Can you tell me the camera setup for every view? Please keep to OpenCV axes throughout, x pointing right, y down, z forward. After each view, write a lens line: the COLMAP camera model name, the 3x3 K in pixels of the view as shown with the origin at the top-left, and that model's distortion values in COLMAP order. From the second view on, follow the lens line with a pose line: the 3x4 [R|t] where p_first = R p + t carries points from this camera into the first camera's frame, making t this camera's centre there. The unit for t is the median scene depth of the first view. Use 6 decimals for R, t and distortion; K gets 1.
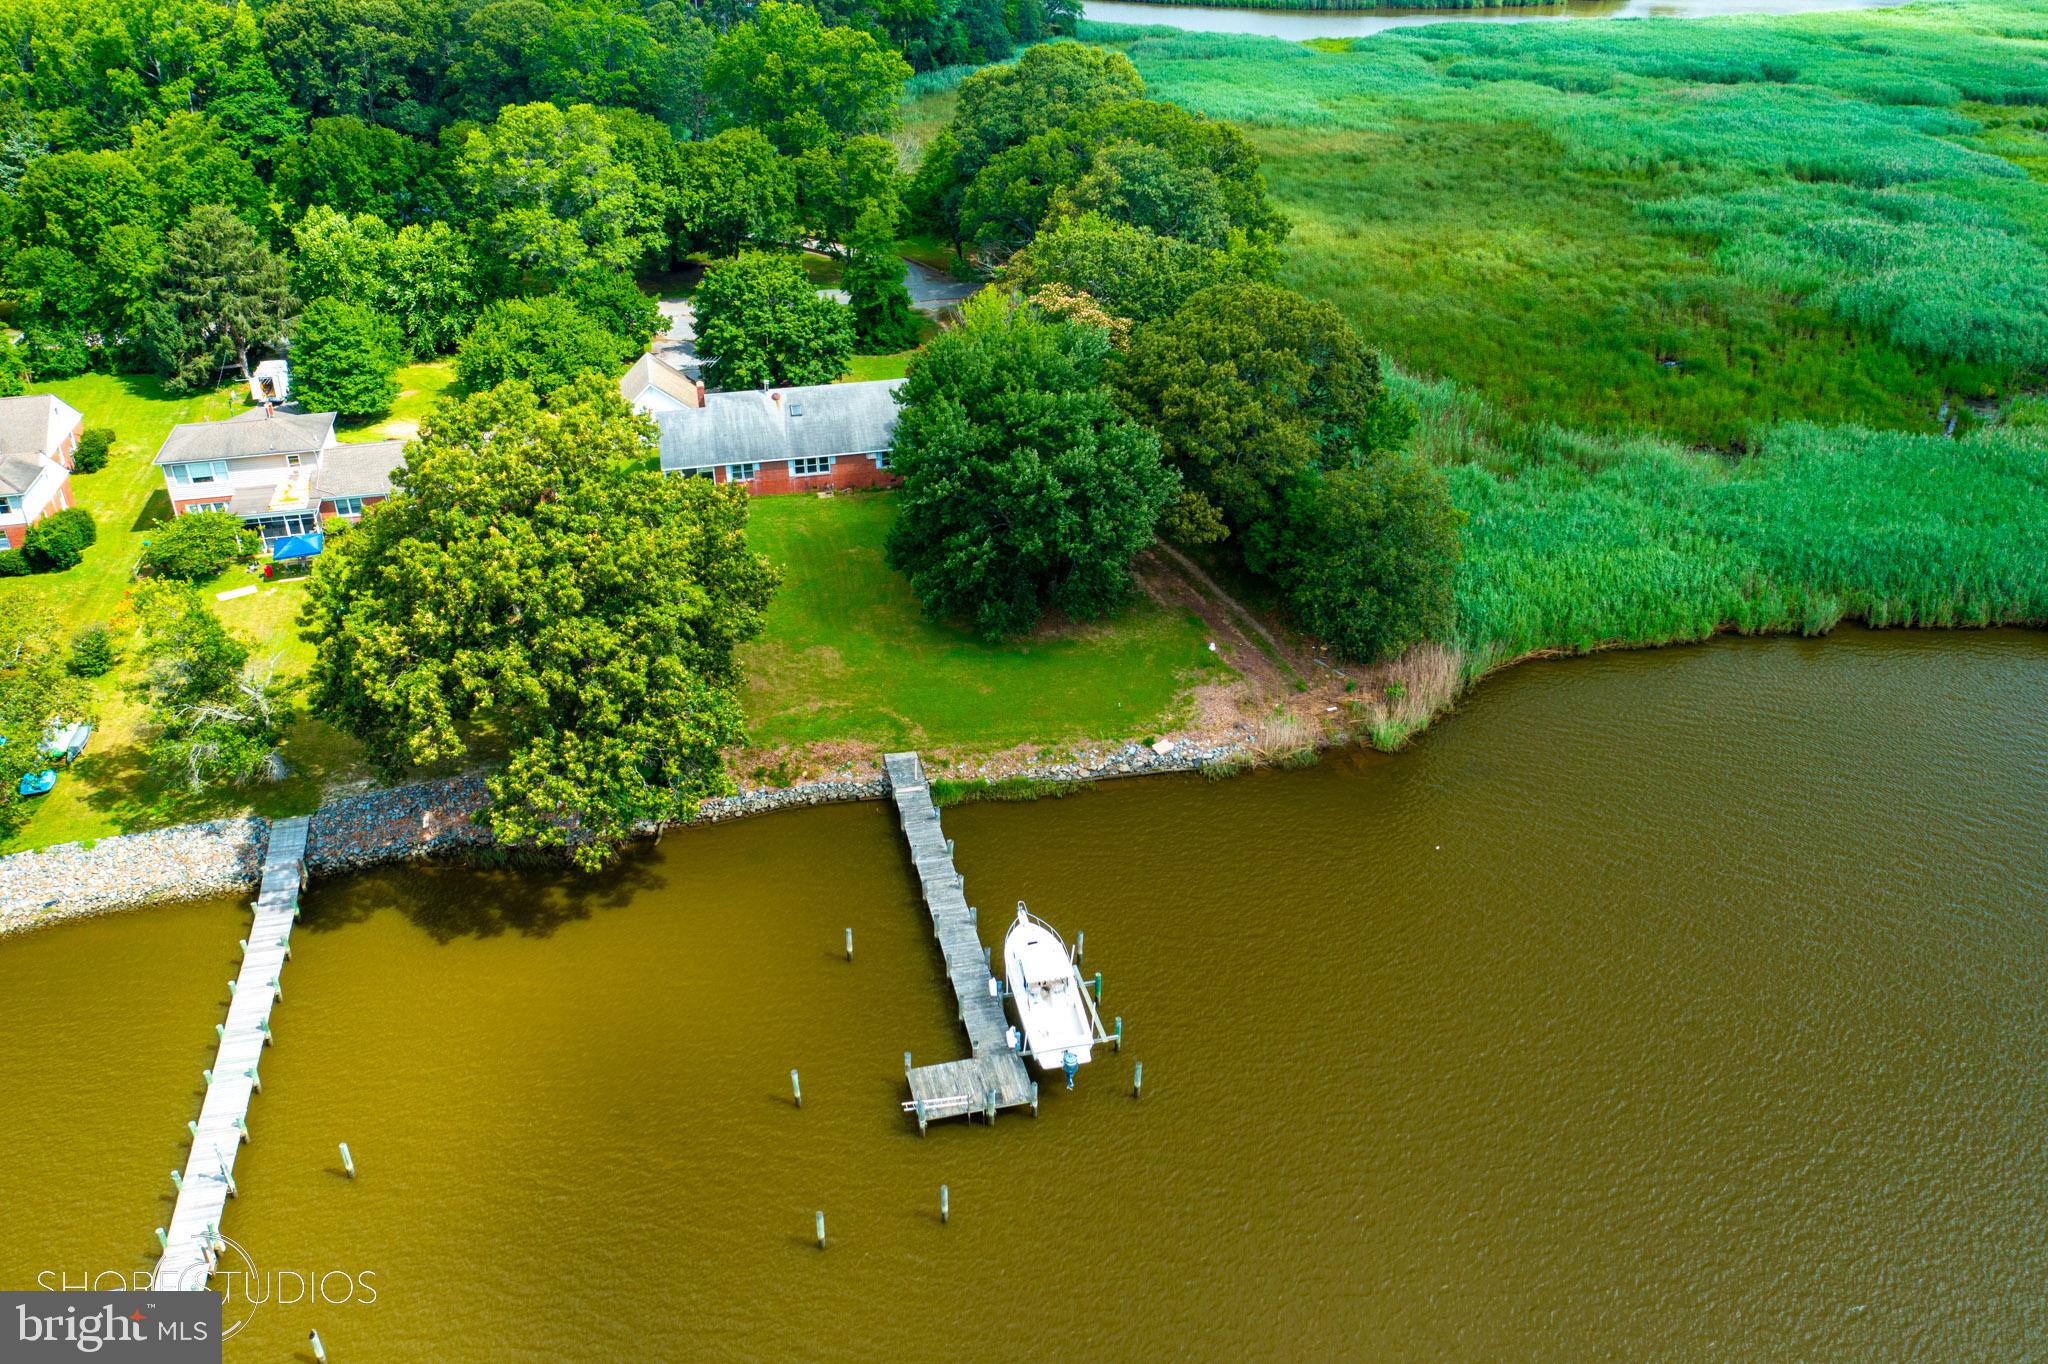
lens RADIAL K [[1596.2, 0, 1024.0], [0, 1596.2, 682.0], [0, 0, 1]] dist [-0.032242, -0.001067]
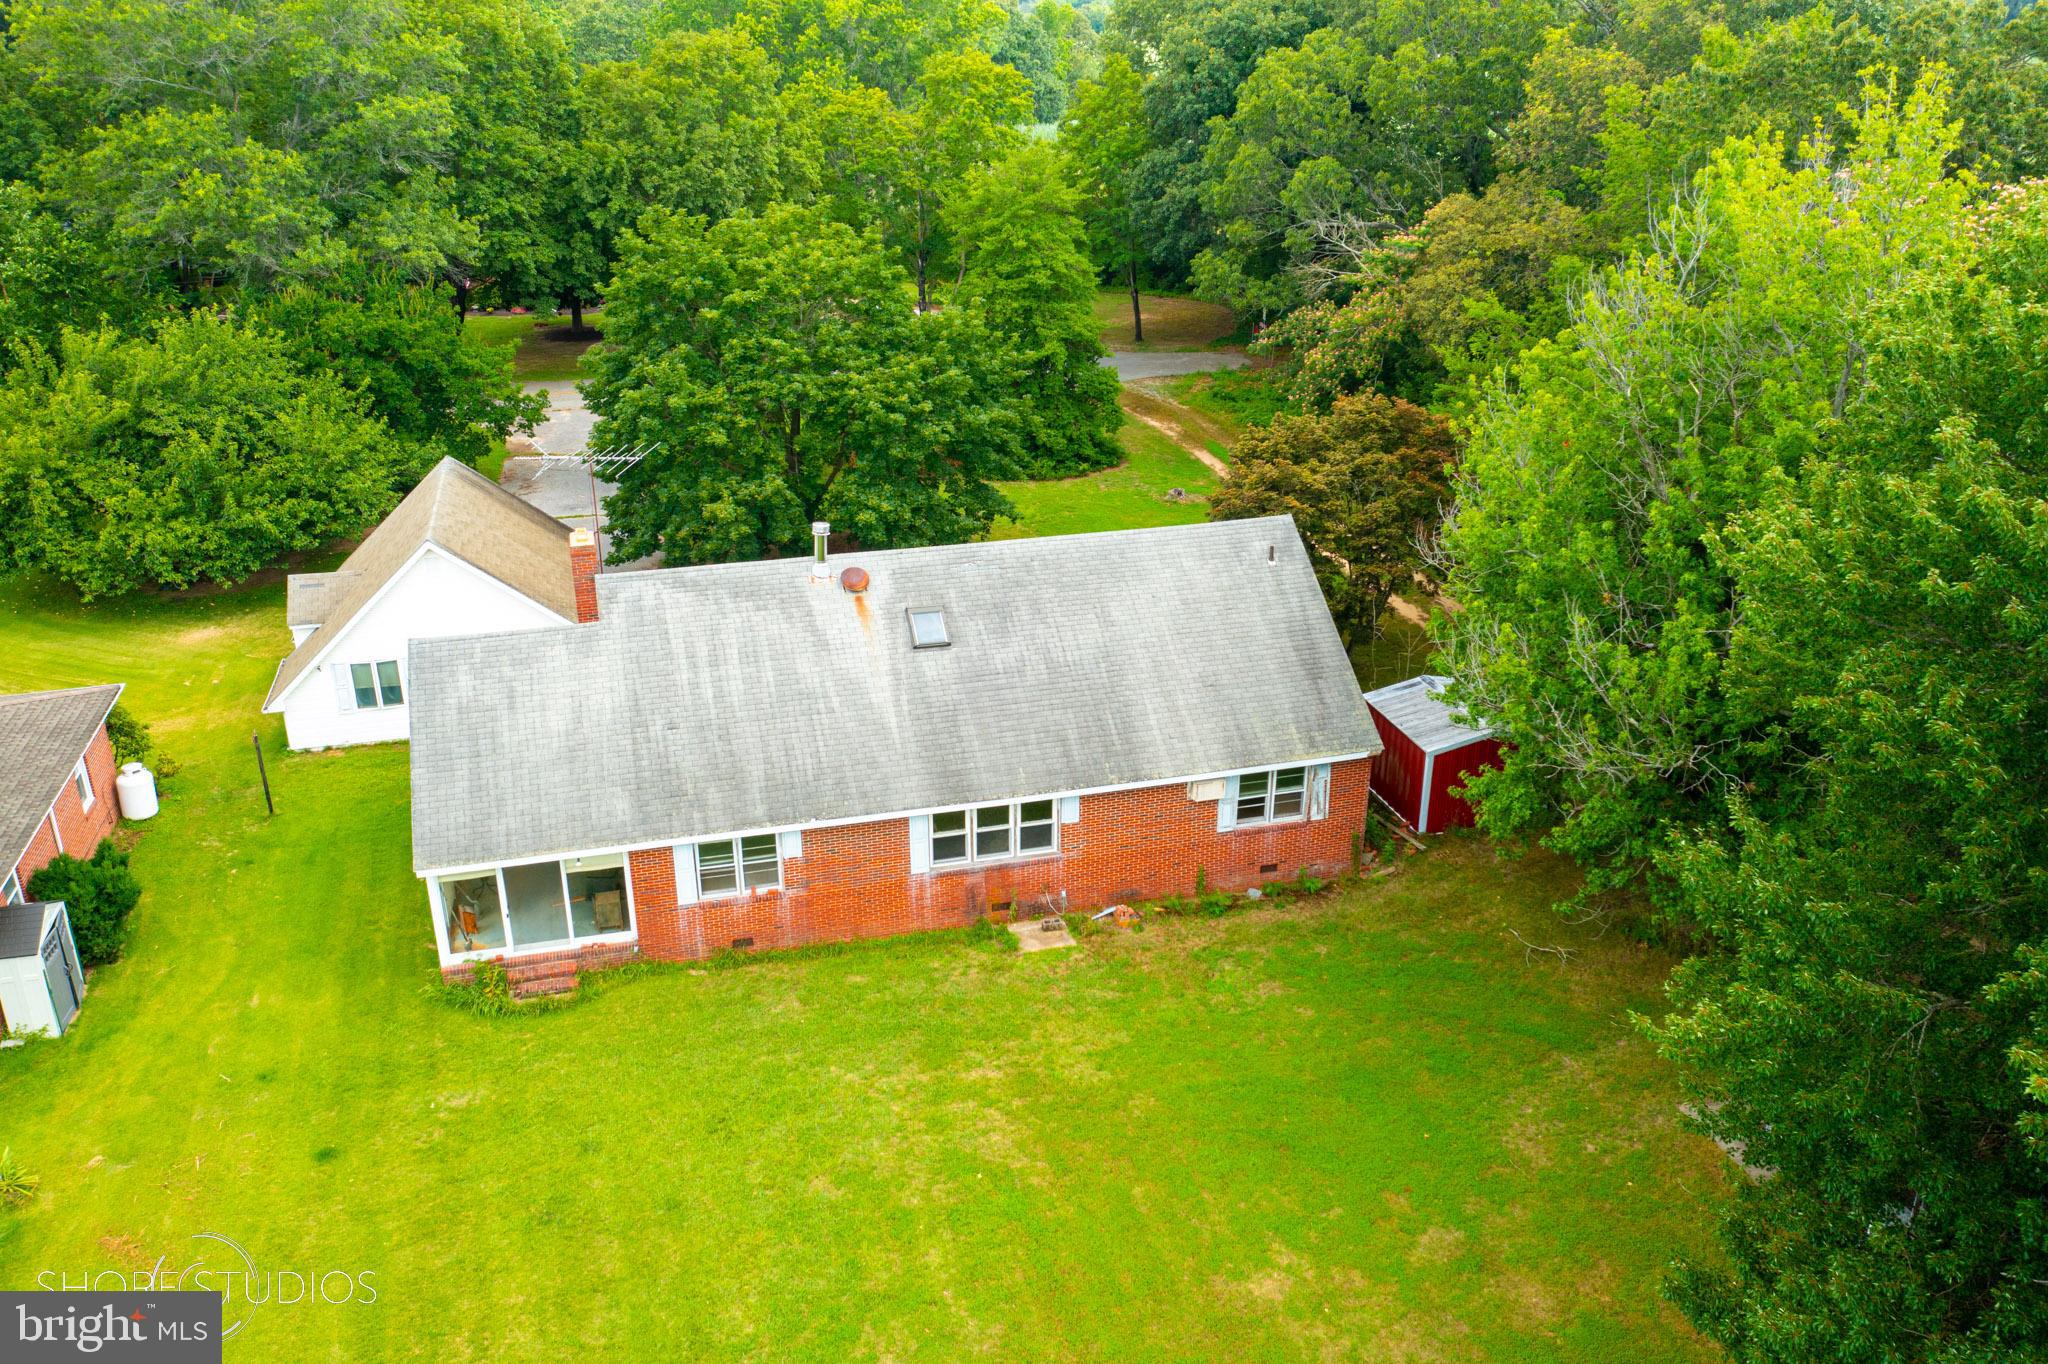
lens RADIAL K [[1596.2, 0, 1024.0], [0, 1596.2, 682.0], [0, 0, 1]] dist [-0.032242, -0.001067]
pose [[0.999367, -0.011615, 0.033621, -0.123218], [0.015256, 0.993798, -0.110153, -0.118100], [-0.032133, 0.110597, 0.993346, 0.656123]]
